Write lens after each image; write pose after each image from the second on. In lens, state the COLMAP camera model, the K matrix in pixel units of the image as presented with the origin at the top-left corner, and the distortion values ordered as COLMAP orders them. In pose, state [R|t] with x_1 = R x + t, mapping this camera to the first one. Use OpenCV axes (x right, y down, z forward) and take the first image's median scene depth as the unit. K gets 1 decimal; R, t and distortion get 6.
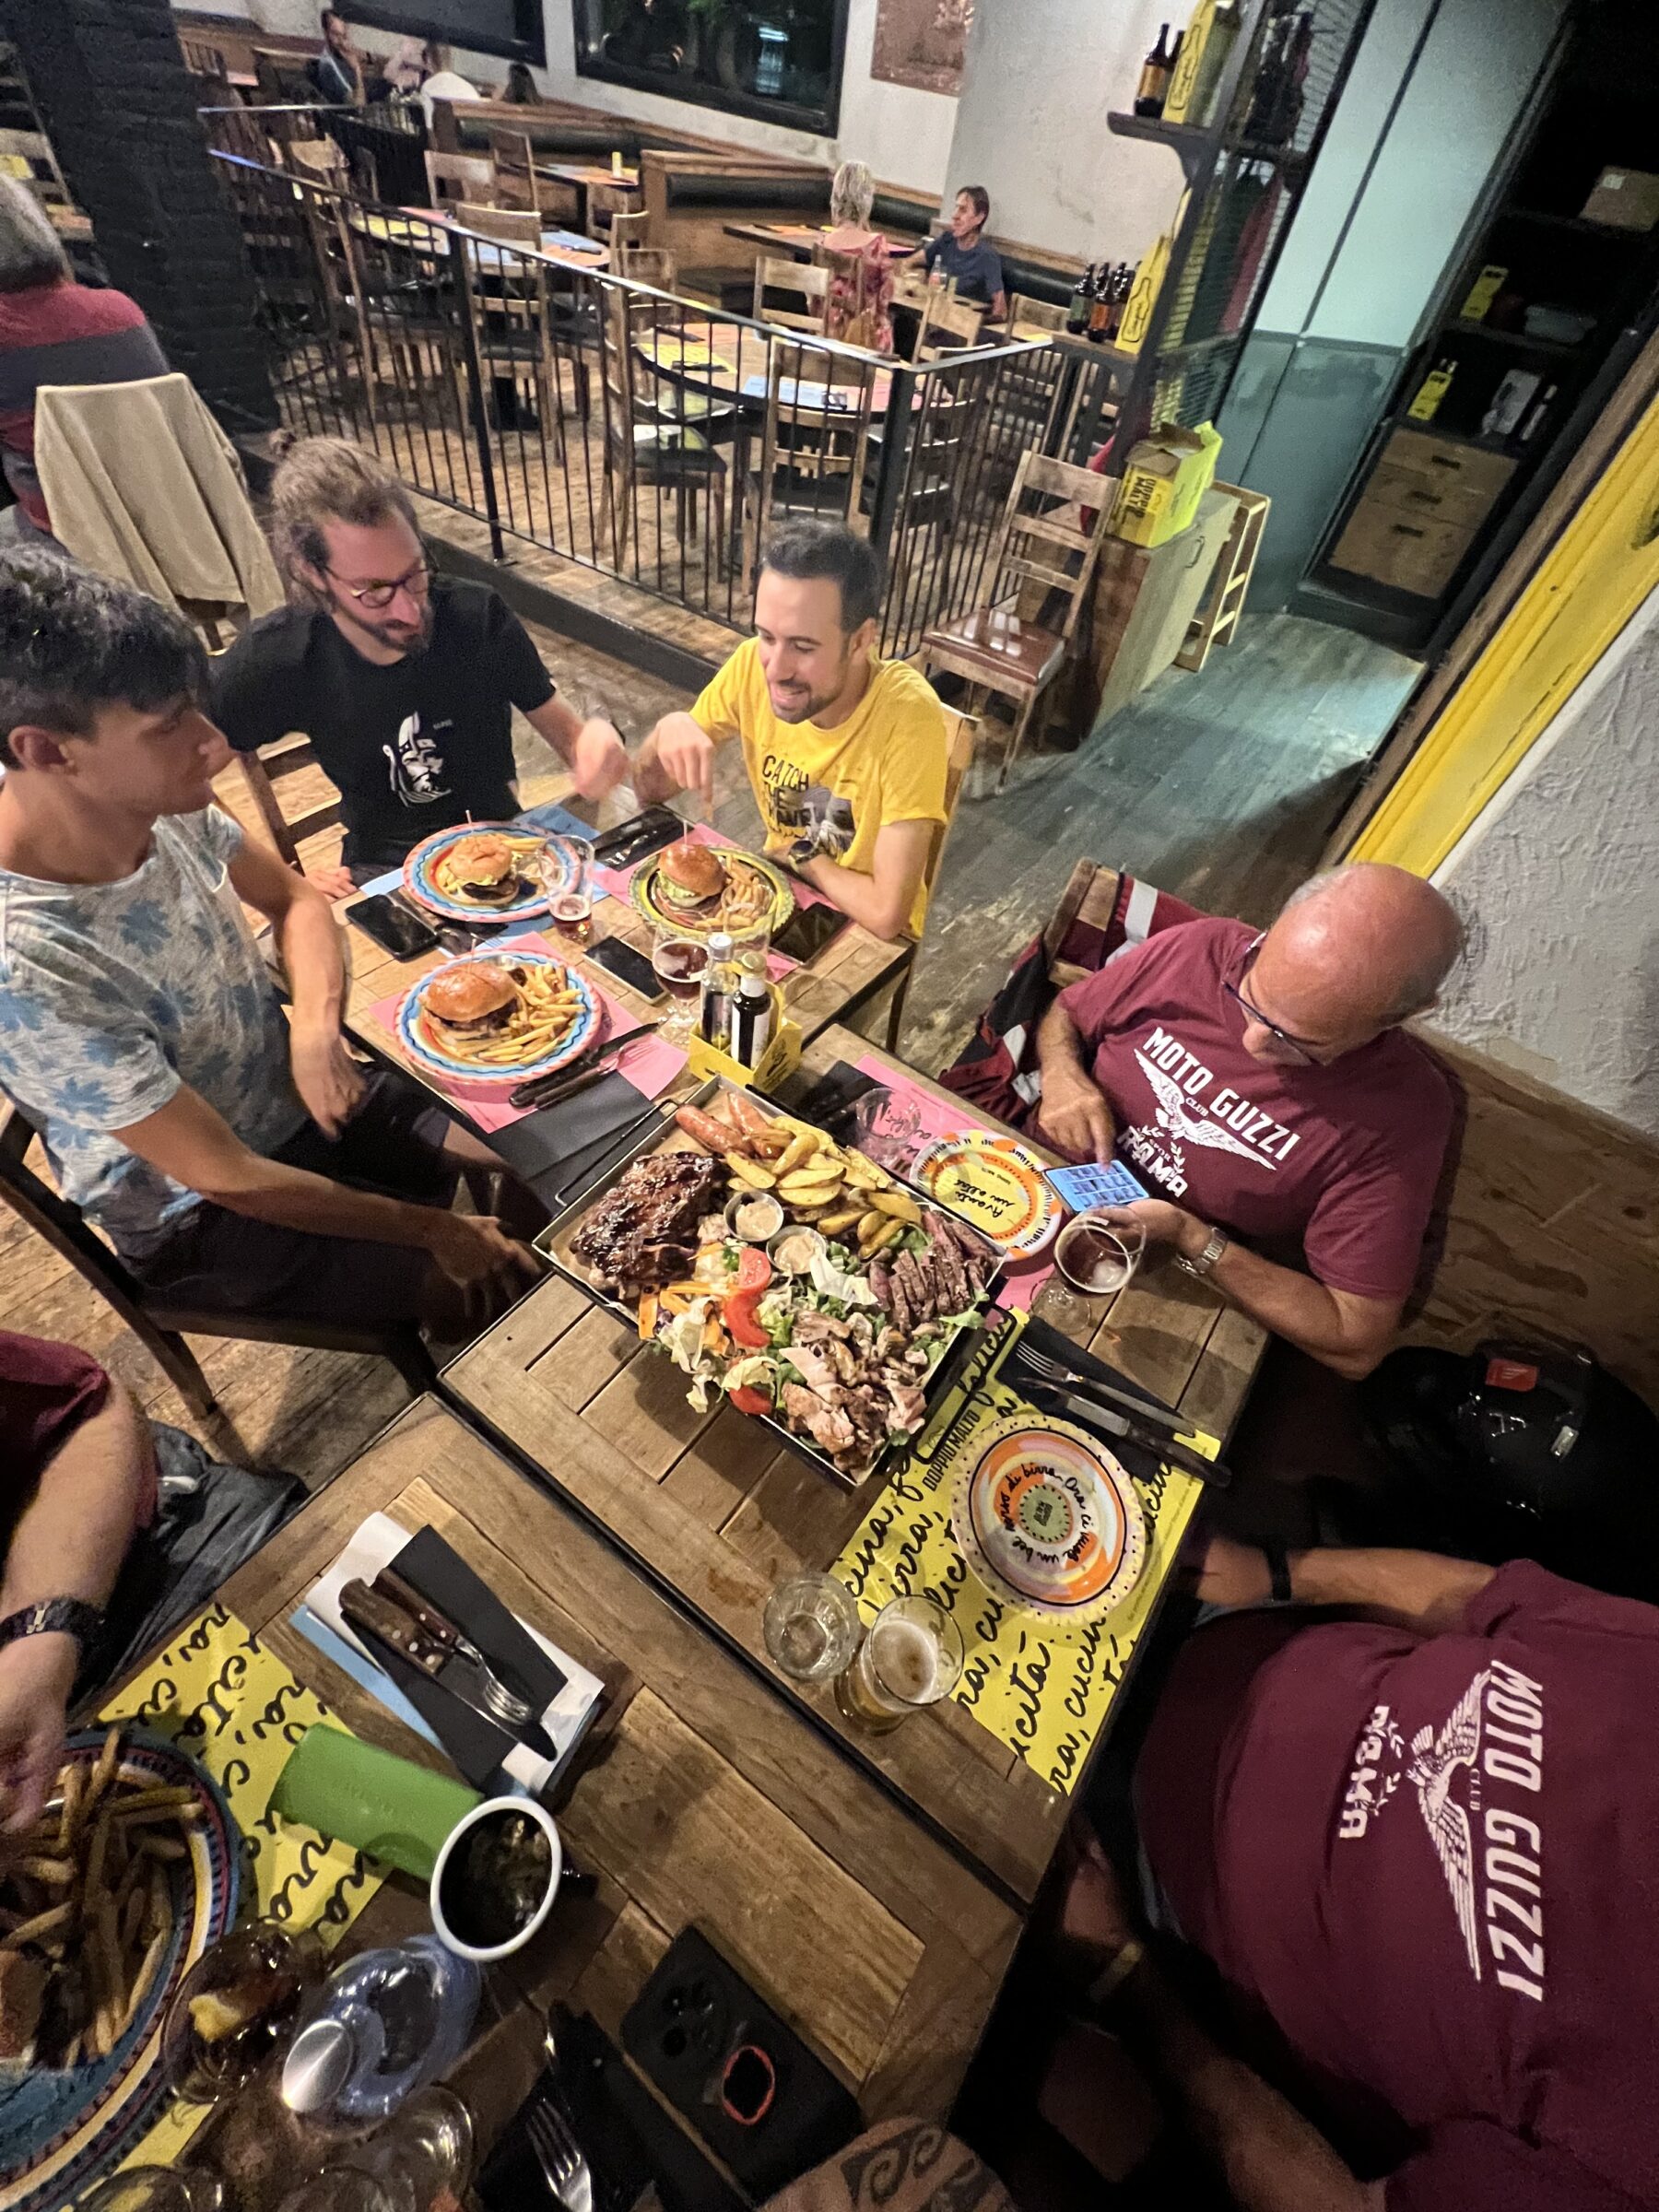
lens RADIAL K [[885.0, 0, 832.3], [0, 885.0, 1096.5], [0, 0, 1]] dist [-0.001836, 0.000082]
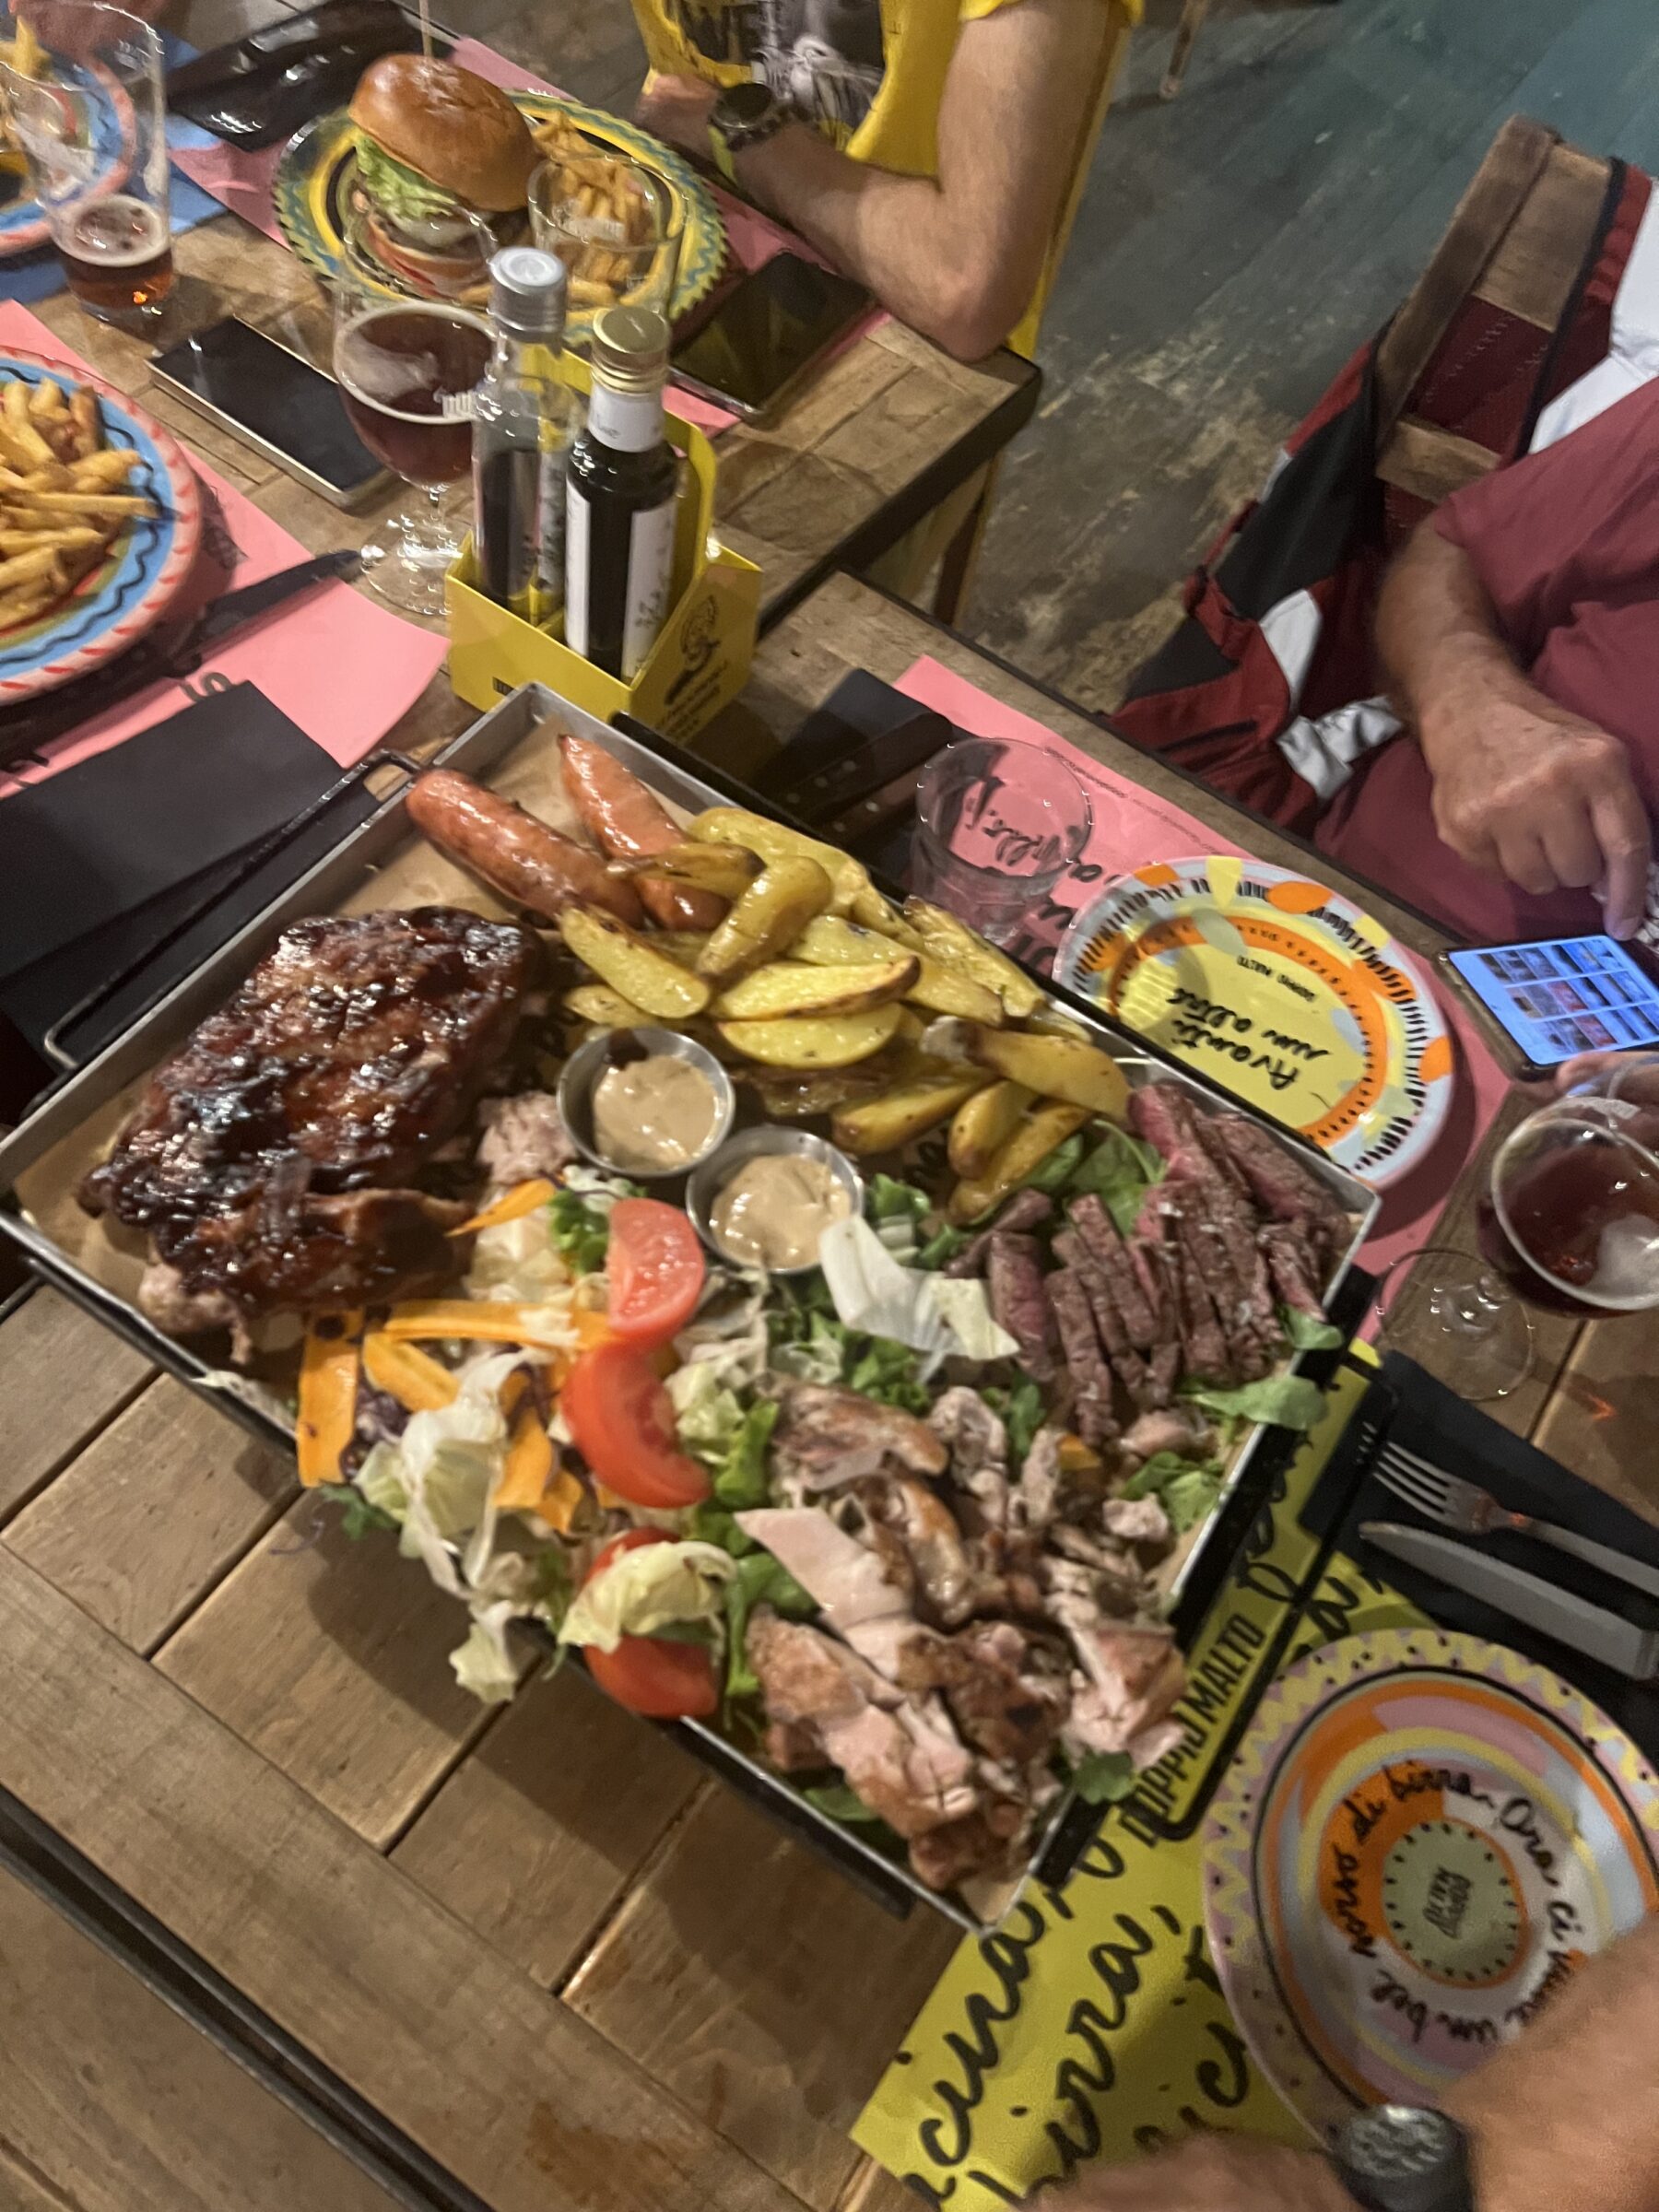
lens RADIAL K [[1666.8, 0, 829.5], [0, 1666.8, 1106.0], [0, 0, 1]] dist [0.042704, -0.049514]
pose [[0.999154, 0.000011, 0.041118, -0.046161], [-0.007062, 0.985185, 0.171349, 0.028718], [-0.040507, -0.171494, 0.984352, 0.379573]]
